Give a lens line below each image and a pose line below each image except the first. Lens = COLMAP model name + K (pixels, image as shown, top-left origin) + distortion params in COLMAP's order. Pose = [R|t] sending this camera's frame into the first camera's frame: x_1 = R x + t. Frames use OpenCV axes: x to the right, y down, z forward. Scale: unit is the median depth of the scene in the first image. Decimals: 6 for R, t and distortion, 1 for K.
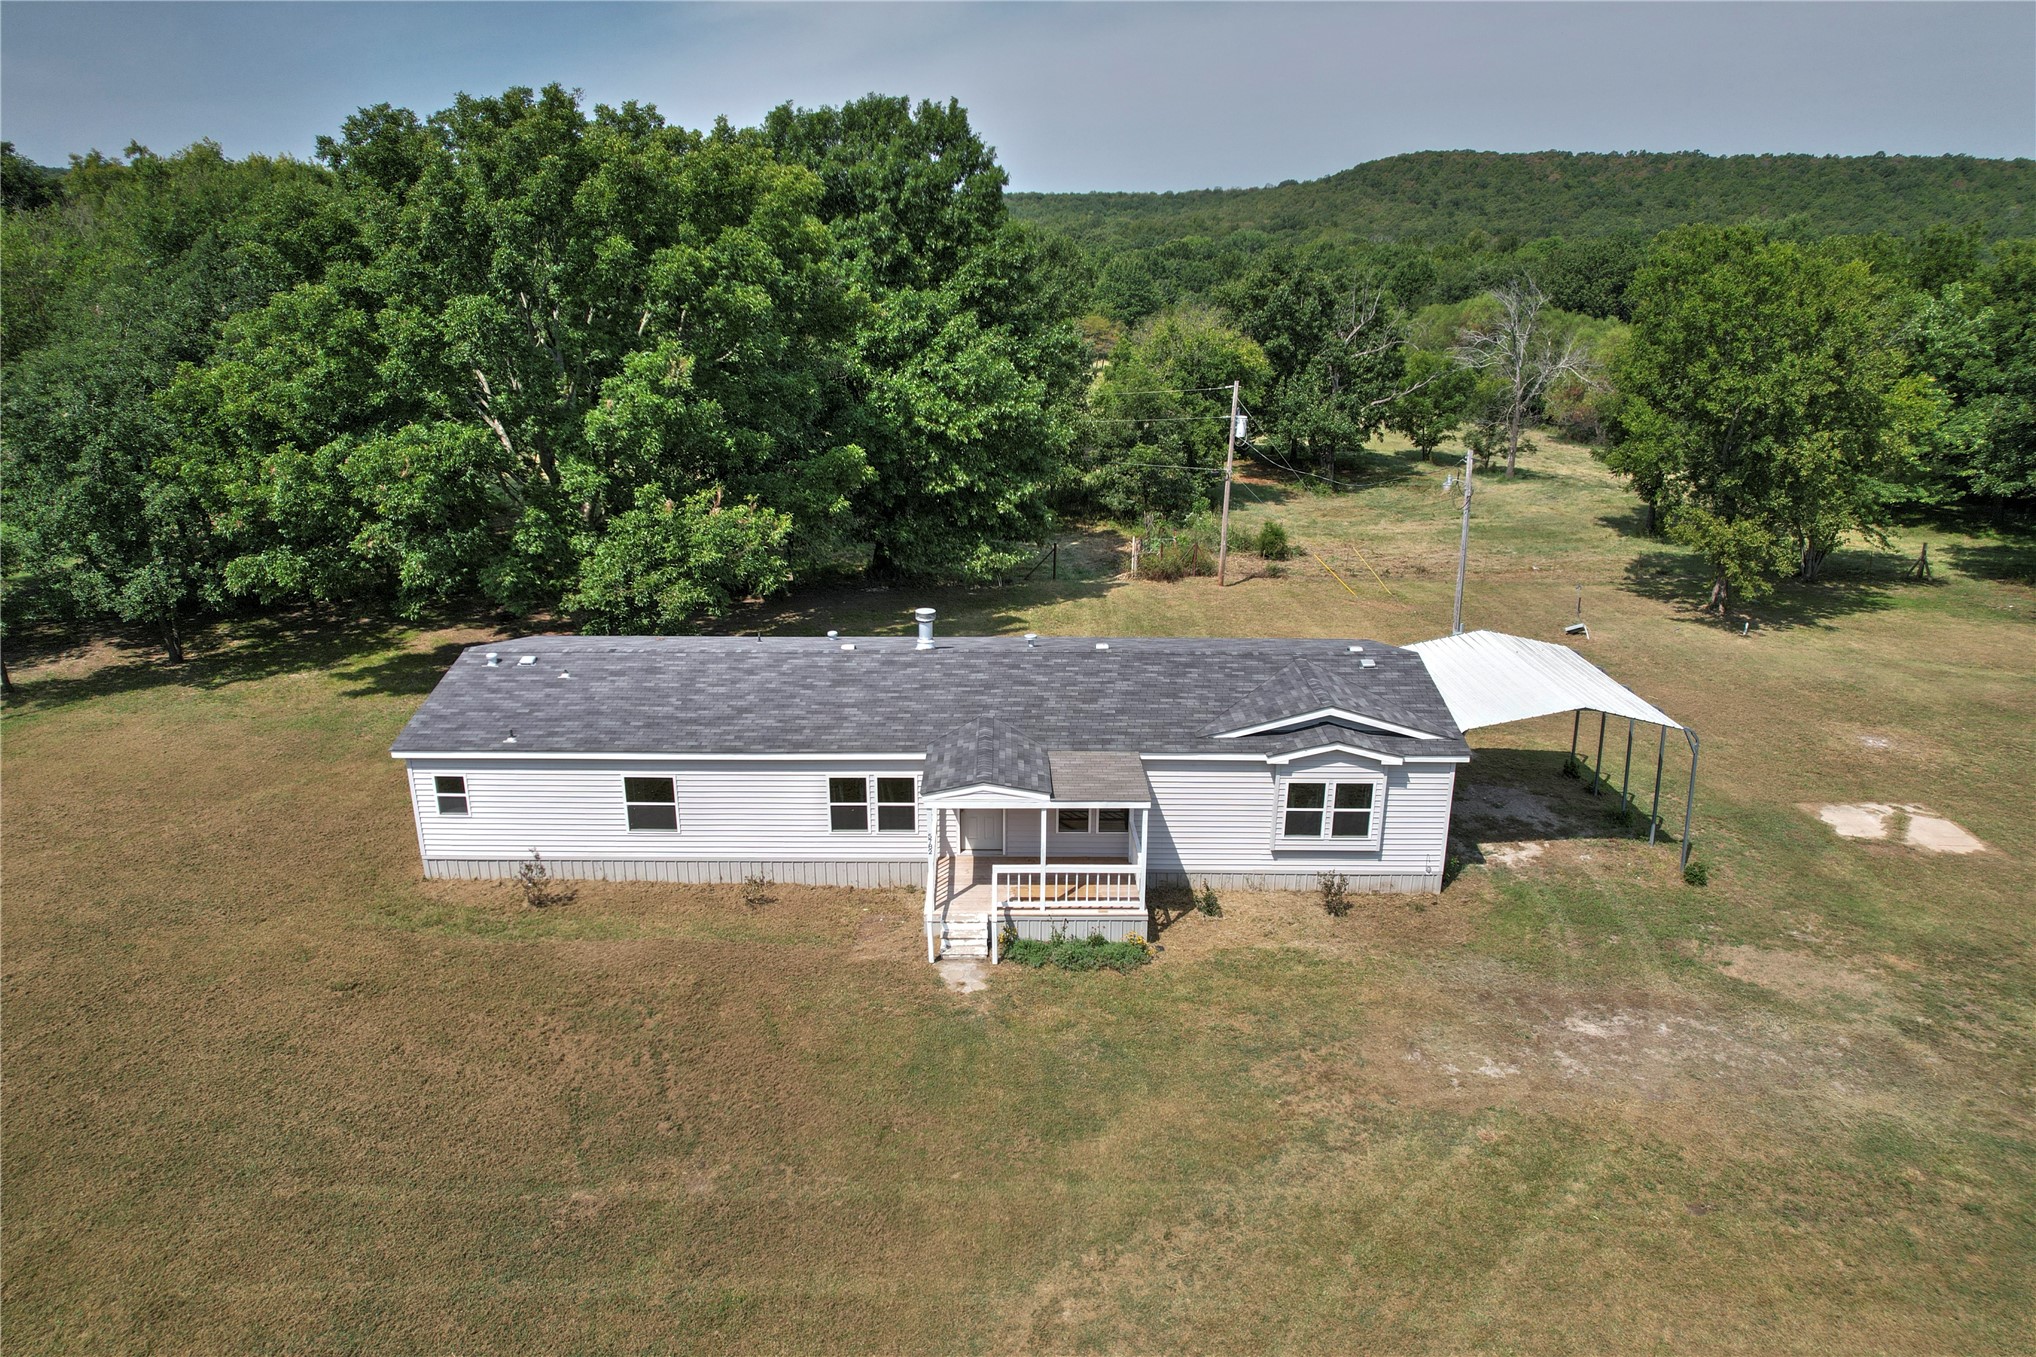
lens RADIAL K [[1300.9, 0, 1018.0], [0, 1300.9, 678.5], [0, 0, 1]] dist [-0.073765, 0.066063]
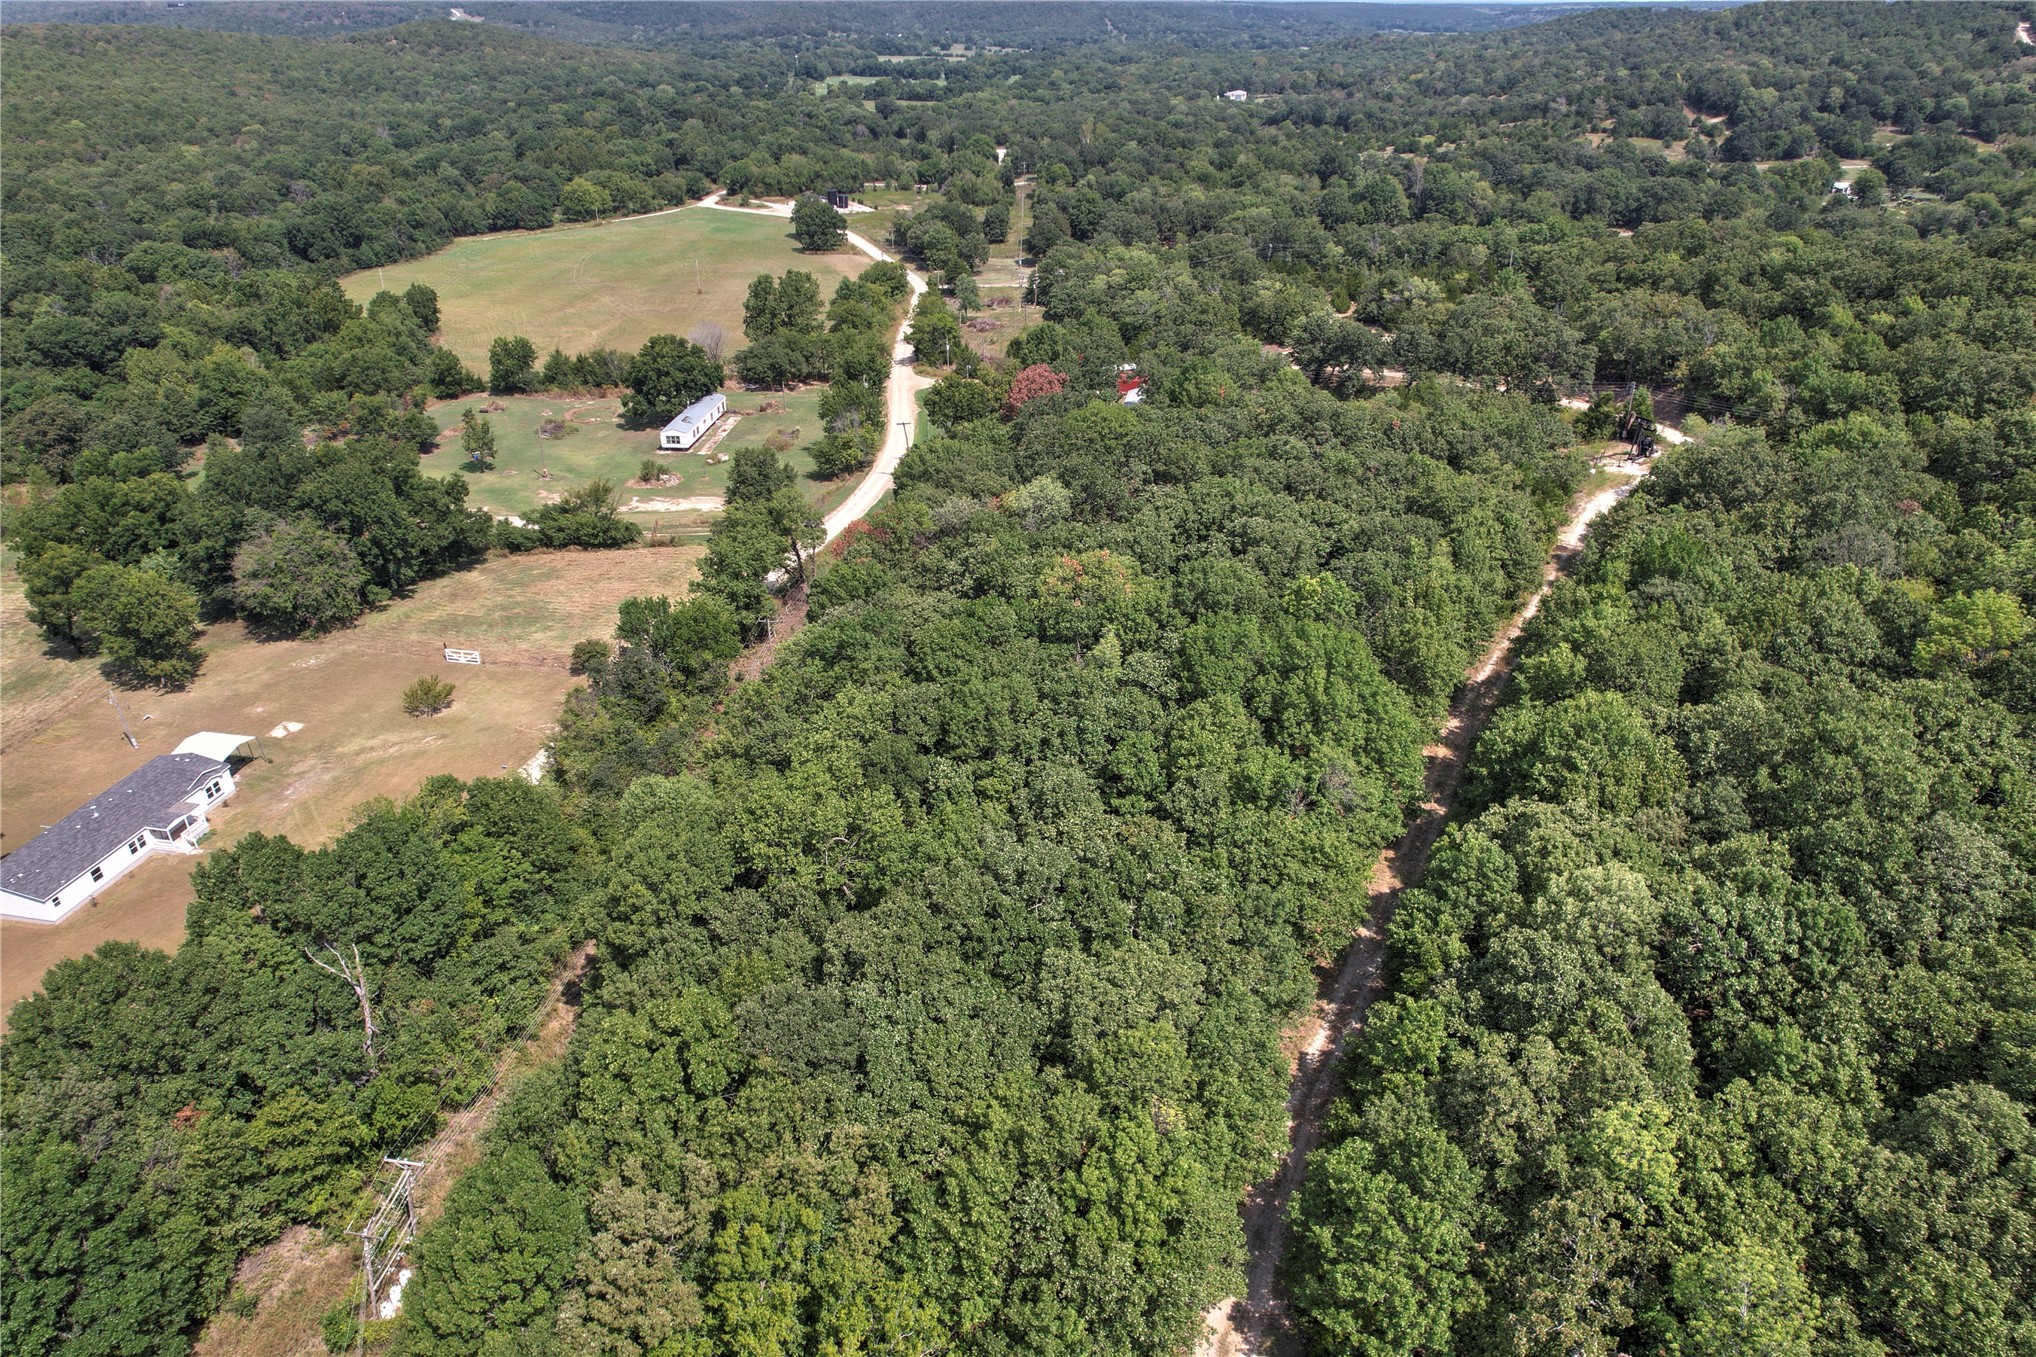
lens RADIAL K [[1300.9, 0, 1018.0], [0, 1300.9, 678.5], [0, 0, 1]] dist [-0.073765, 0.066063]
pose [[0.188418, -0.467351, 0.863760, -2.980044], [0.301959, 0.864478, 0.401870, -1.210979], [-0.934516, 0.185100, 0.304004, -3.182490]]
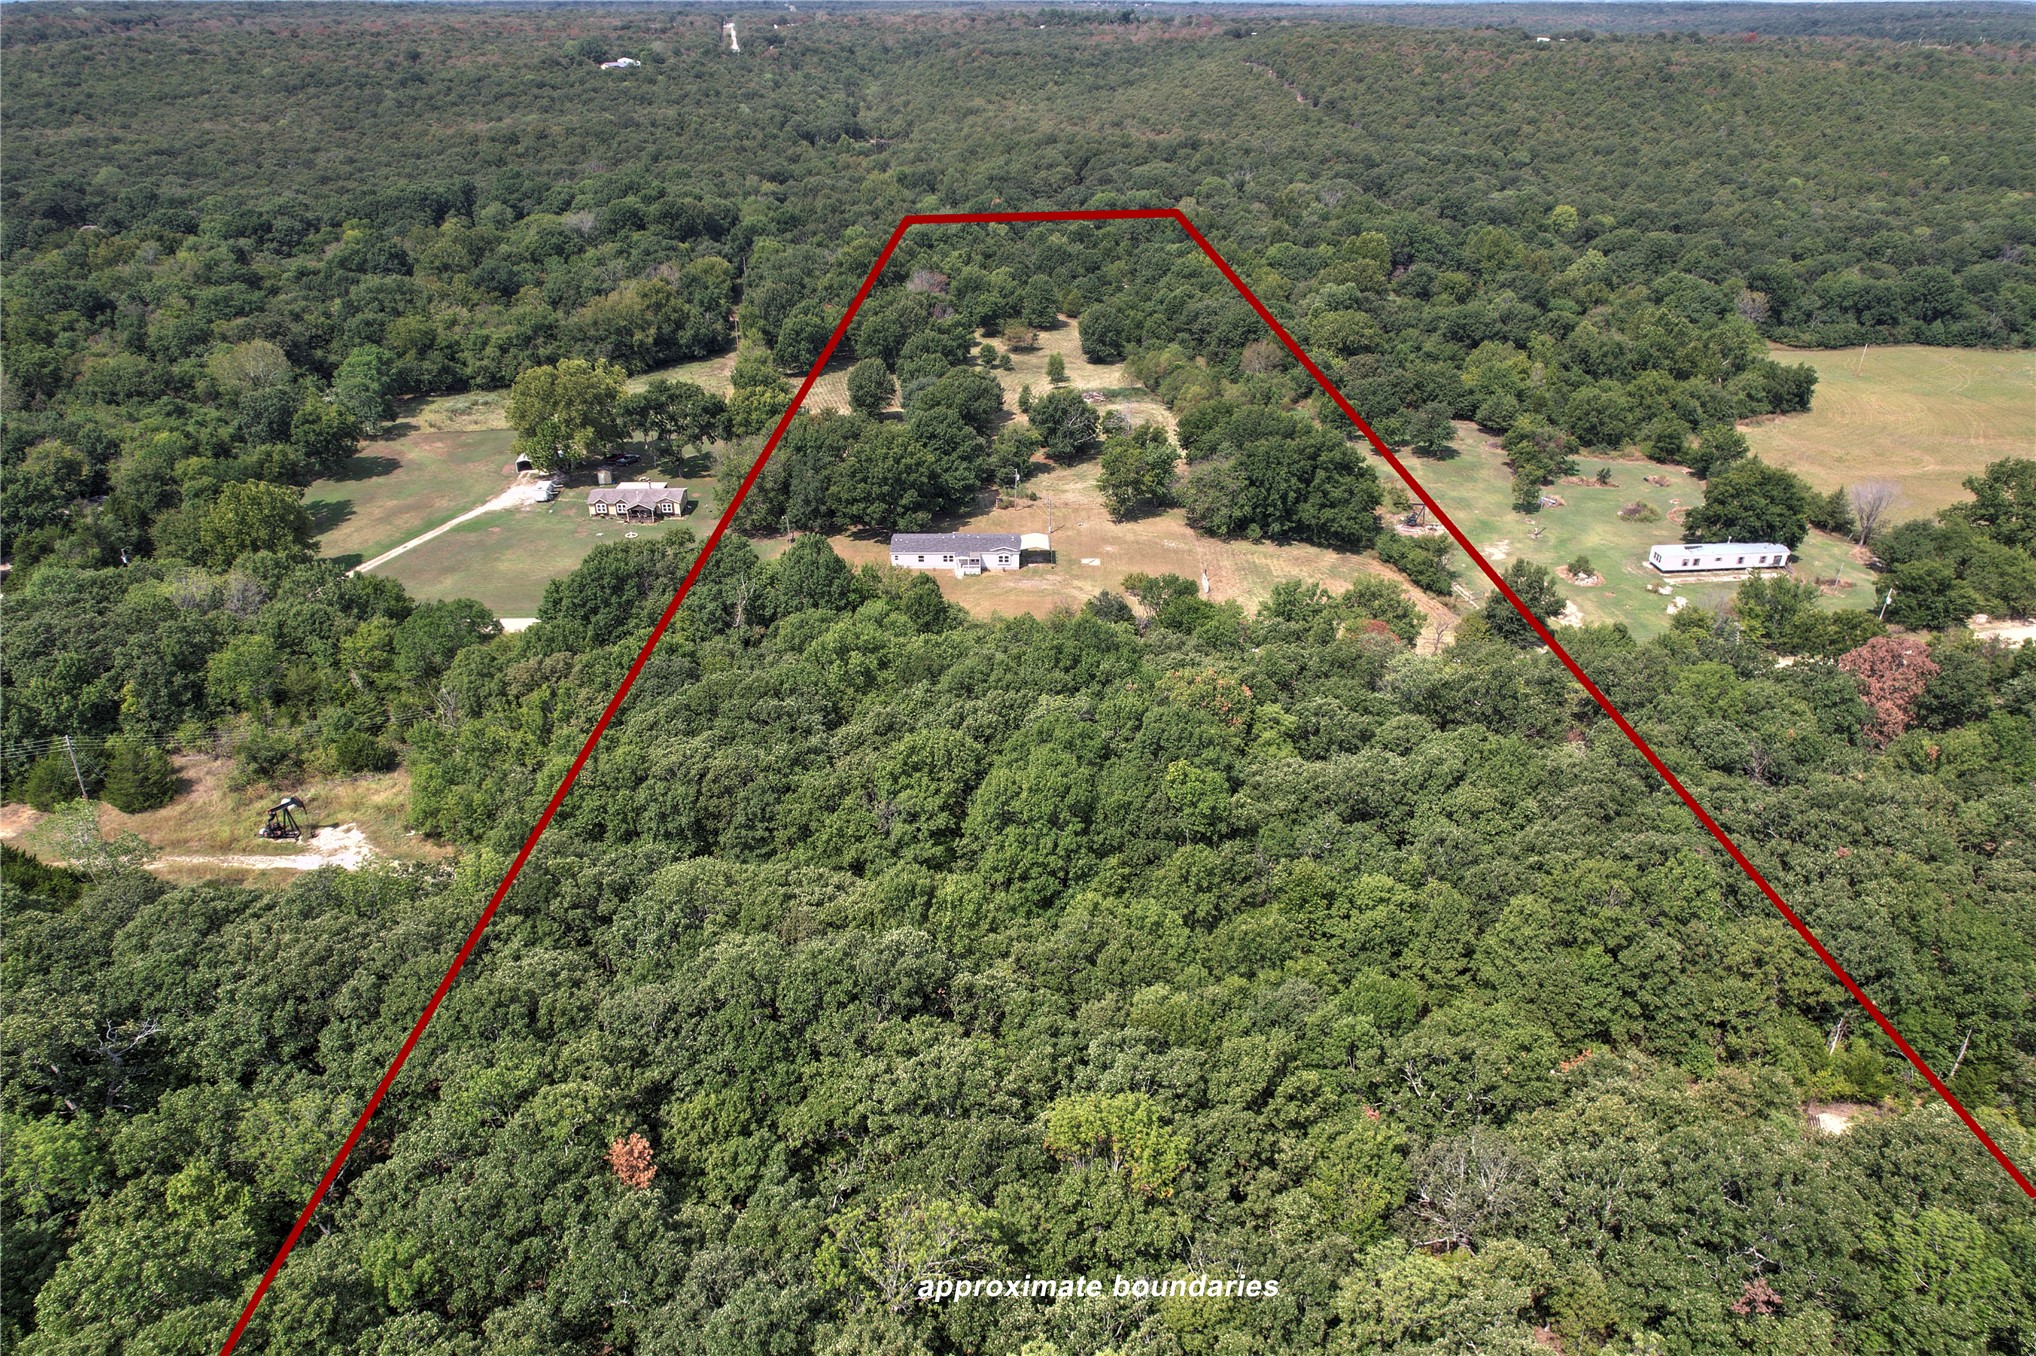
lens RADIAL K [[1300.9, 0, 1018.0], [0, 1300.9, 678.0], [0, 0, 1]] dist [-0.073765, 0.066063]
pose [[0.999991, -0.003873, 0.001814, 0.303621], [0.003480, 0.983436, 0.181223, -0.632397], [-0.002485, -0.181215, 0.983440, -7.033445]]
